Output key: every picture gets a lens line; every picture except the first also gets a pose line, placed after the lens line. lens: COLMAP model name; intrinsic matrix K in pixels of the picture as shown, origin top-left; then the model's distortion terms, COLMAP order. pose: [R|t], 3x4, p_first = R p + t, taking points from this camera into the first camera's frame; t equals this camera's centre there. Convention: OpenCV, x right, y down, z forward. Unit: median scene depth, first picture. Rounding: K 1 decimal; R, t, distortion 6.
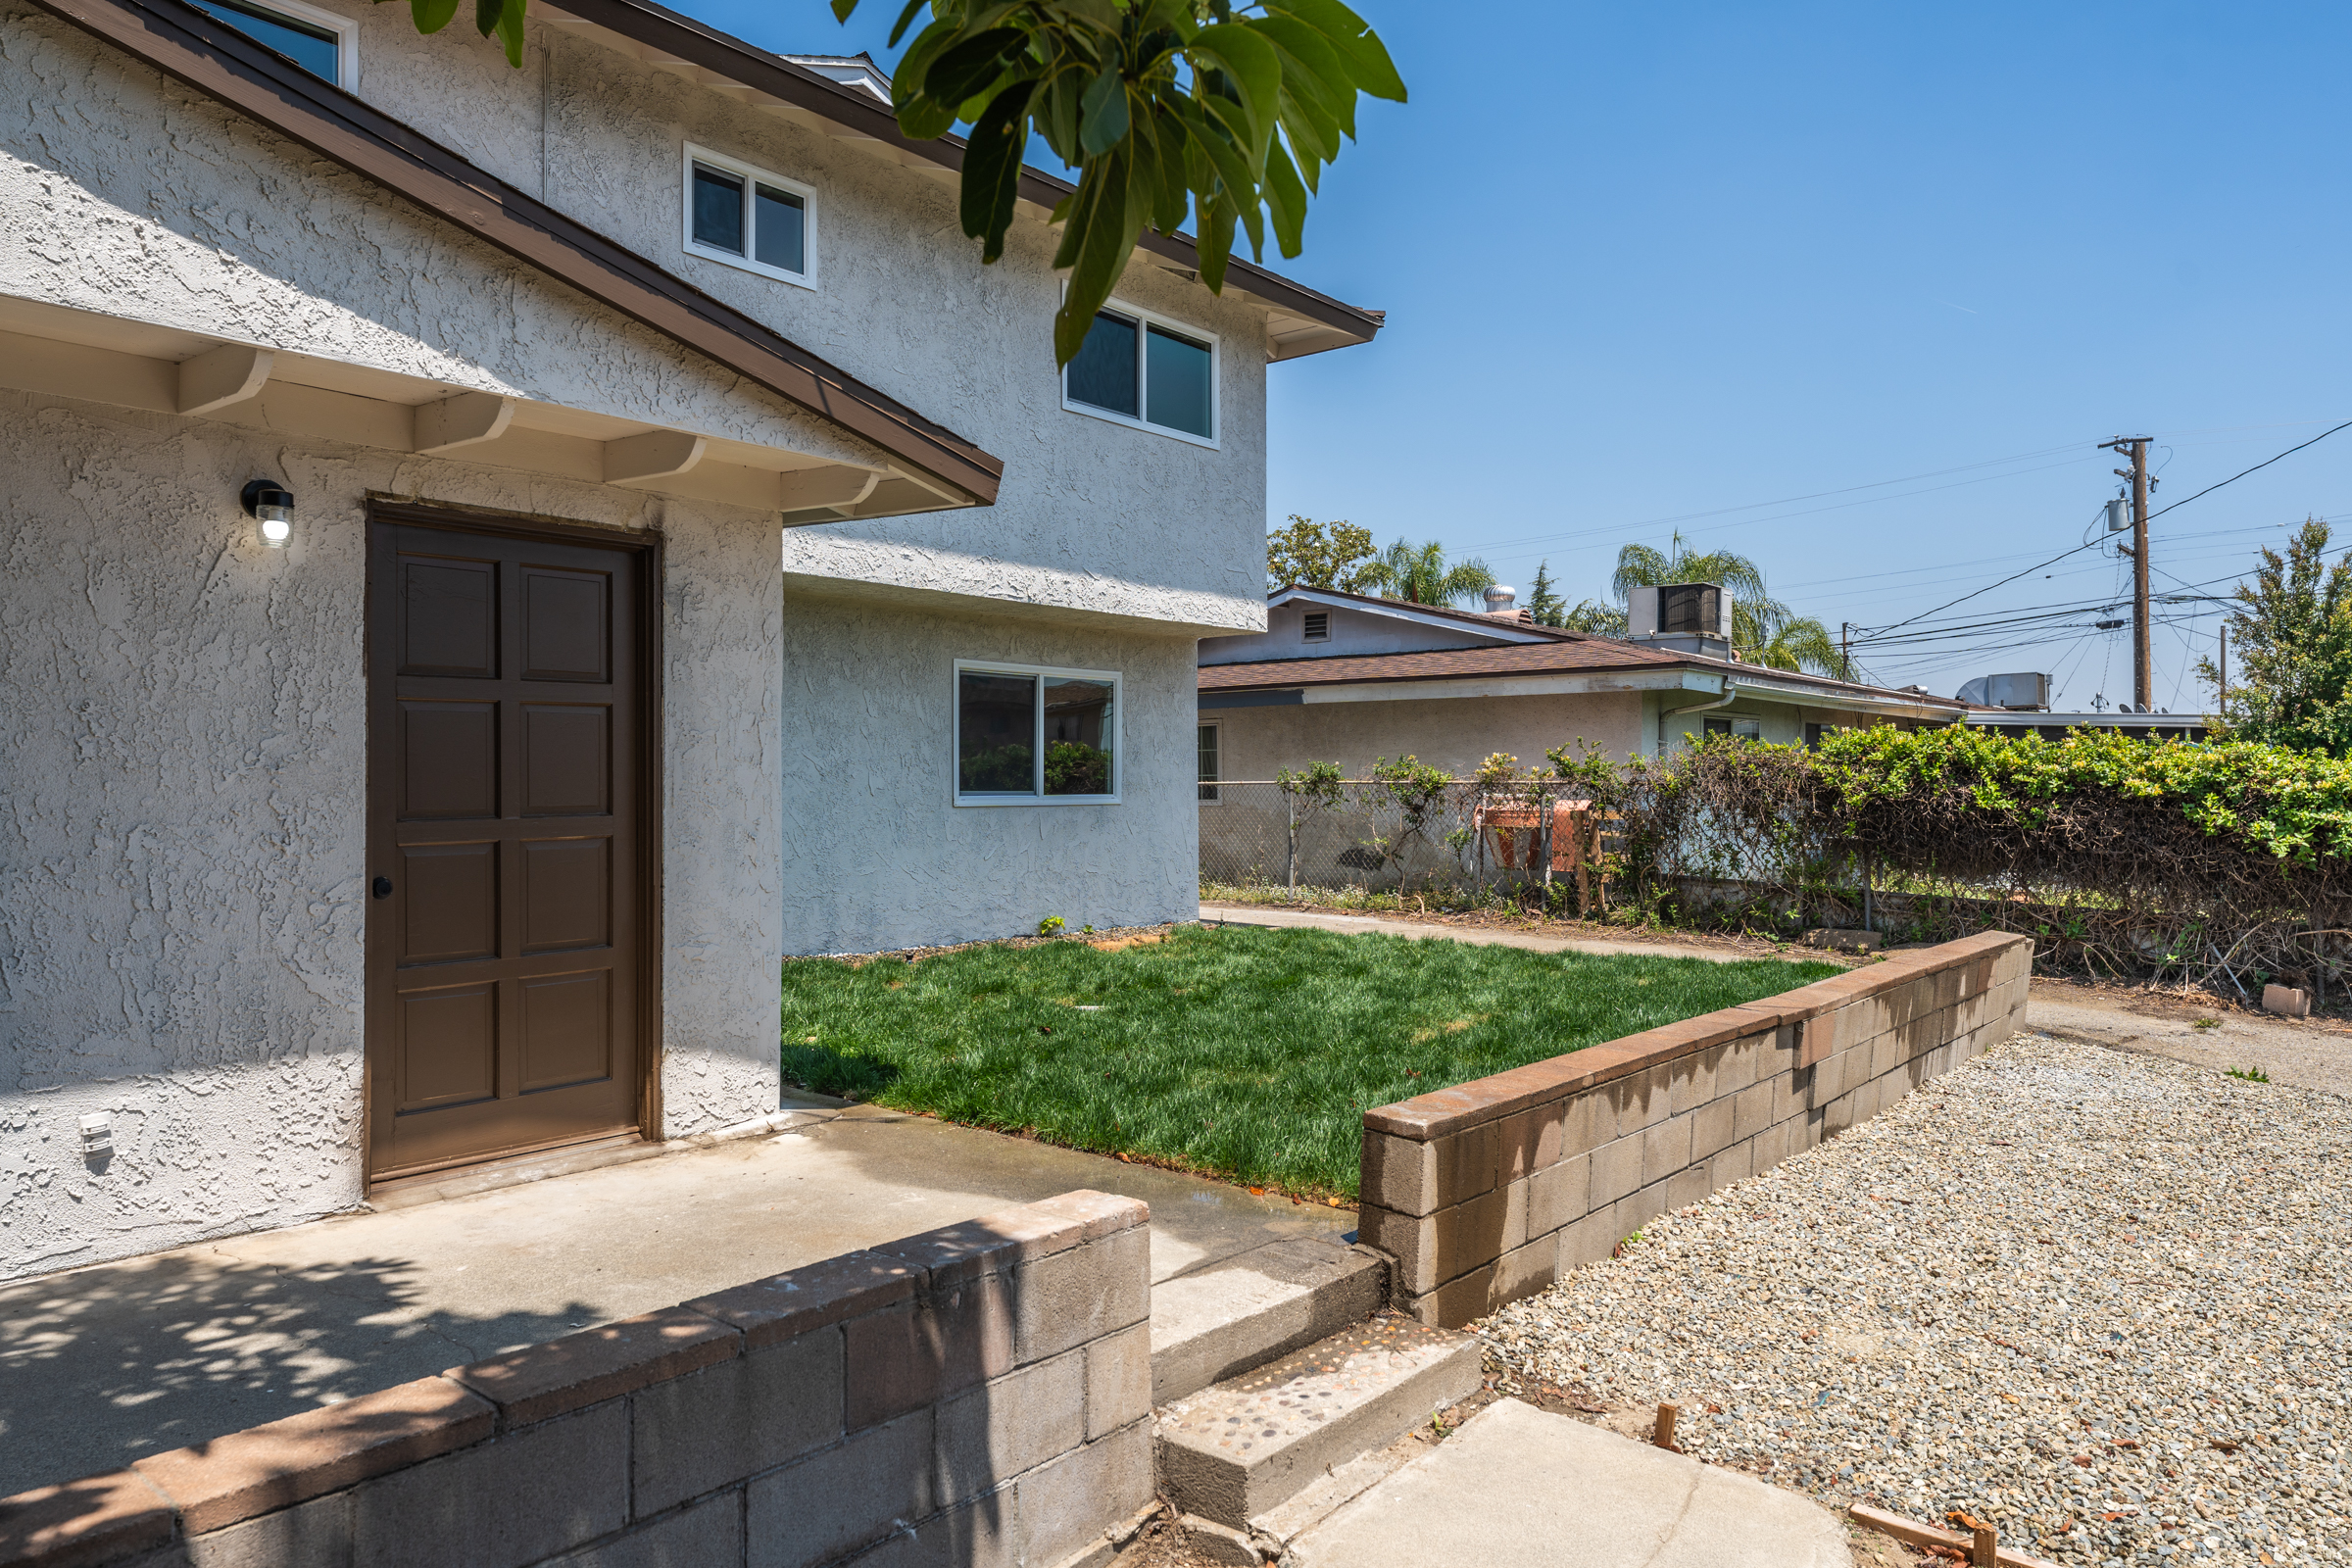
lens RADIAL K [[1552.7, 0, 1176.0], [0, 1552.7, 784.0], [0, 0, 1]] dist [0.003066, 0.000984]
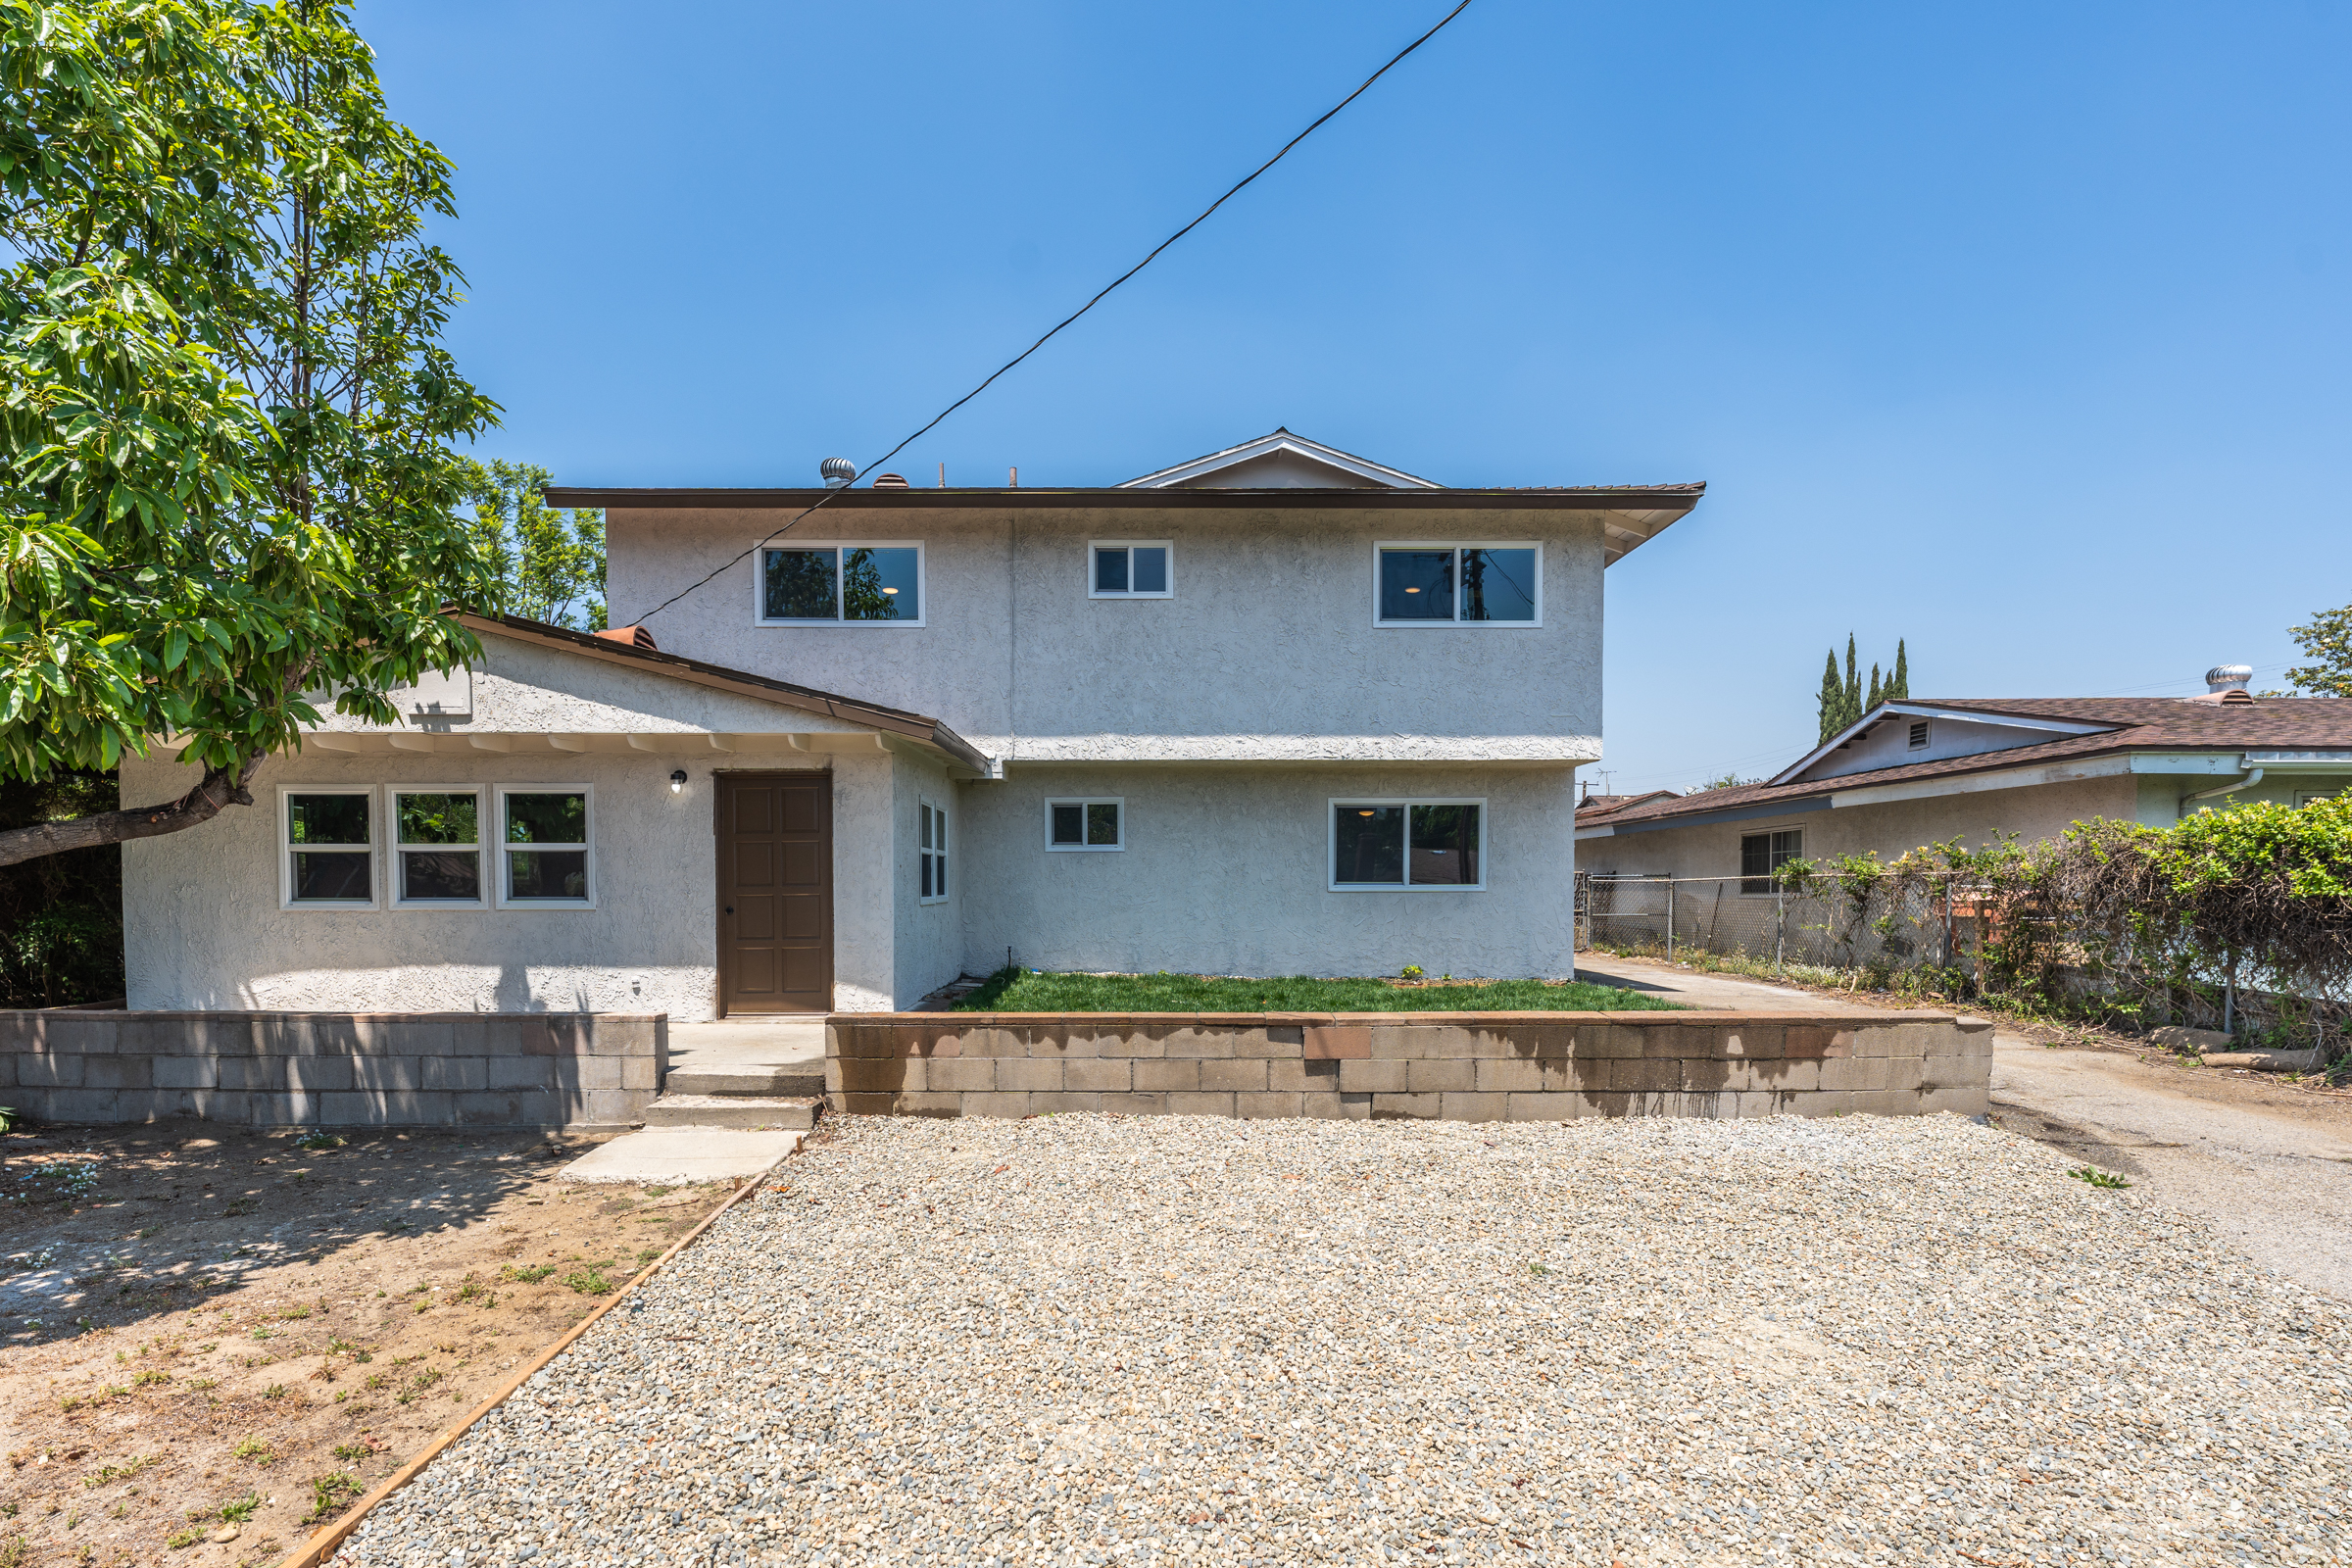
lens RADIAL K [[1161.2, 0, 1173.5], [0, 1161.2, 947.3], [0, 0, 1]] dist [0.002920, 0.000223]
pose [[0.642184, 0.036629, -0.765675, 0.799681], [0.001402, 0.998800, 0.048957, 0.015680], [0.766550, -0.032513, 0.641362, 0.135443]]
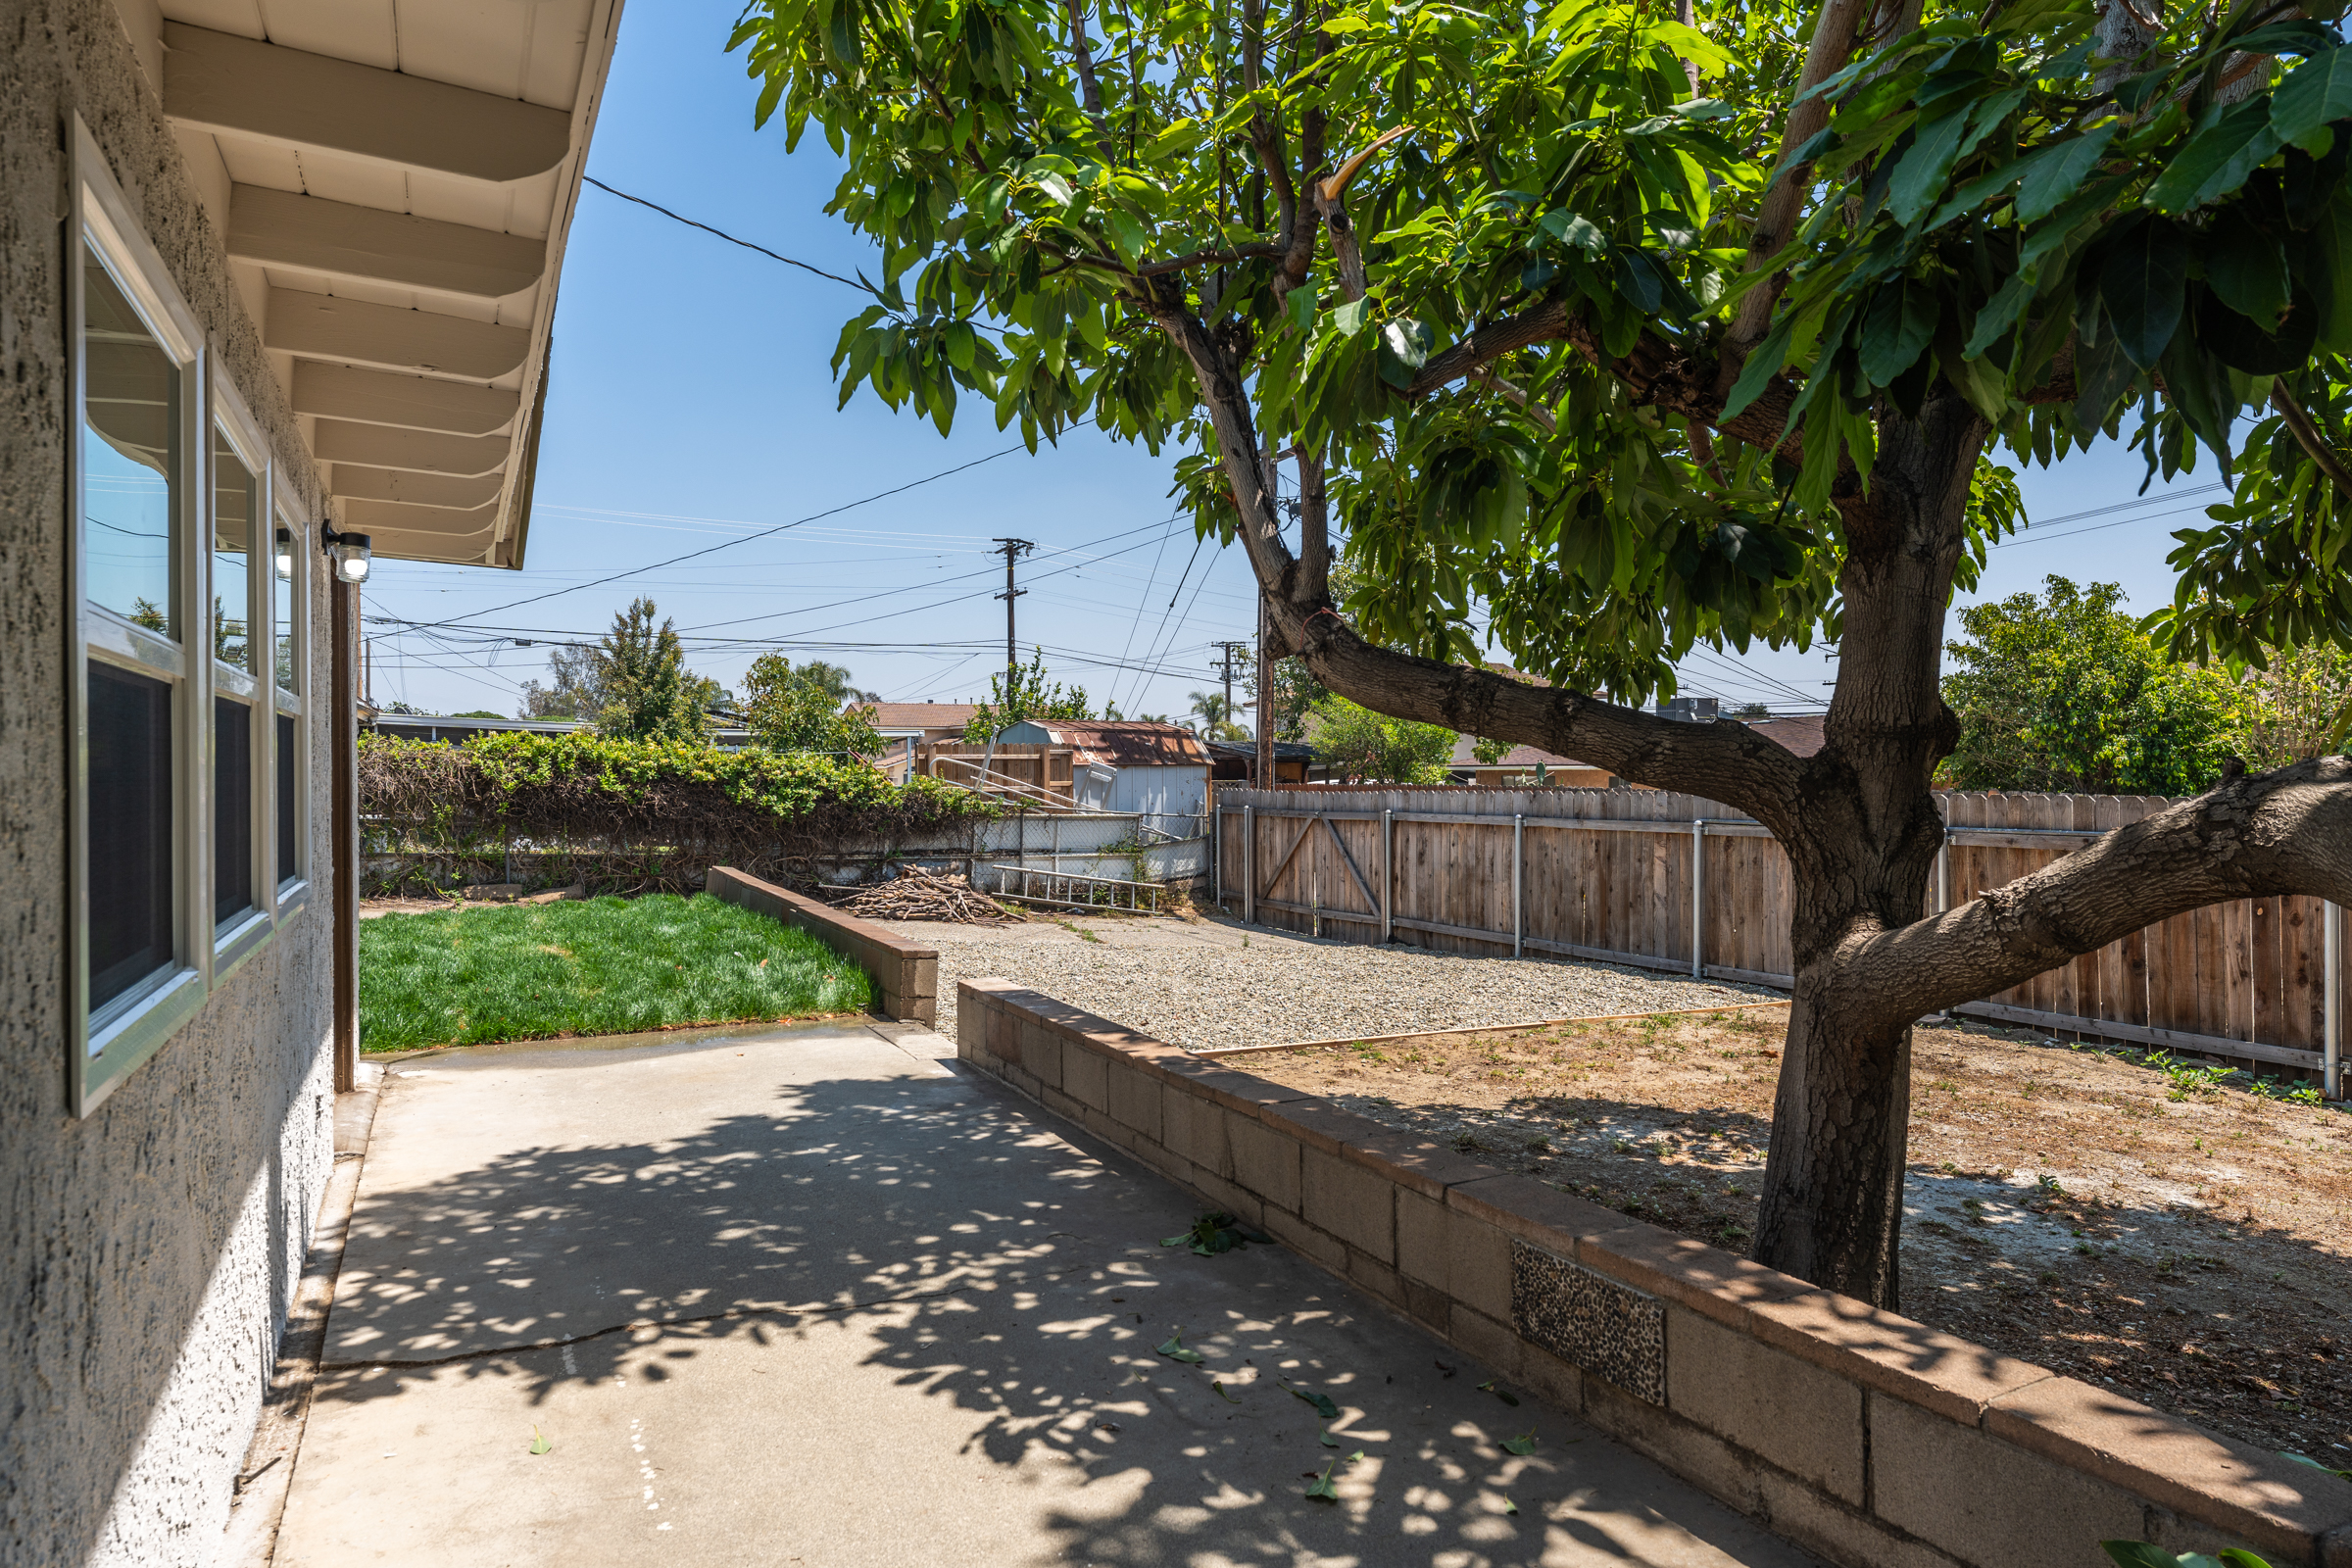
lens RADIAL K [[1368.8, 0, 1176.0], [0, 1368.8, 784.0], [0, 0, 1]] dist [0.001127, 0.000121]
pose [[0.379656, -0.012432, 0.925044, -0.604811], [0.002908, 0.999921, 0.012244, -0.006060], [-0.925123, -0.001959, 0.379662, 0.025120]]
